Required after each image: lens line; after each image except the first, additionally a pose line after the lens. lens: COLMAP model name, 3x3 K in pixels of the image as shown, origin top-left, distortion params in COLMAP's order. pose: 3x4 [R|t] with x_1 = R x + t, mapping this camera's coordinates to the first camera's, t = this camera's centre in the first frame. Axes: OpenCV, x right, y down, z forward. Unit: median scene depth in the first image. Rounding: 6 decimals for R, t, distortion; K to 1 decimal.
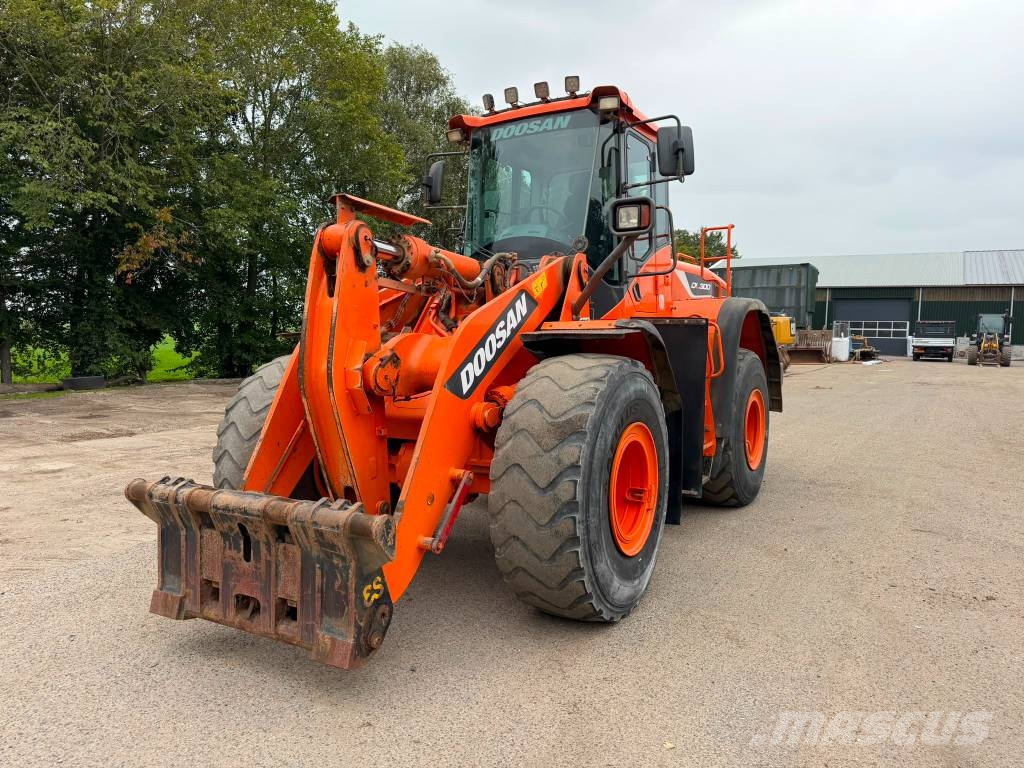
lens RADIAL K [[717.9, 0, 508.8], [0, 717.9, 391.5], [0, 0, 1]] dist [0.135108, -0.263128]
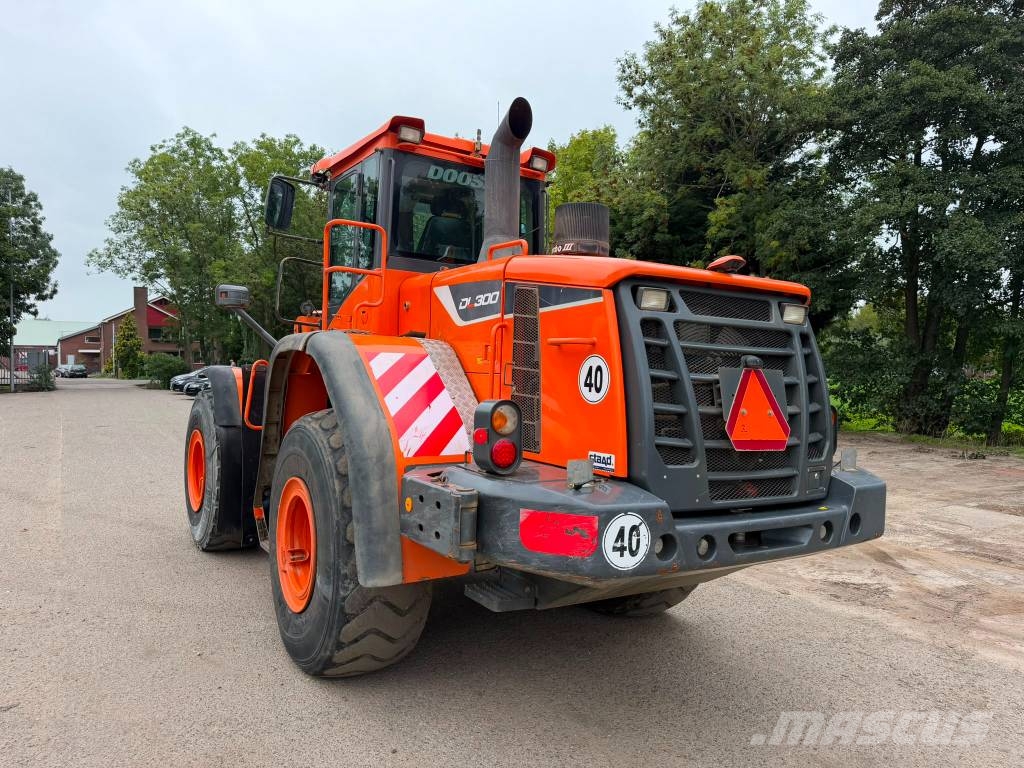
lens RADIAL K [[723.9, 0, 514.4], [0, 723.9, 381.4], [0, 0, 1]] dist [0.066905, -0.078101]
pose [[-0.444076, 0.003080, -0.895984, 1.504190], [-0.097861, 0.993845, 0.051919, -0.249452], [0.890629, 0.110737, -0.441041, 2.637477]]
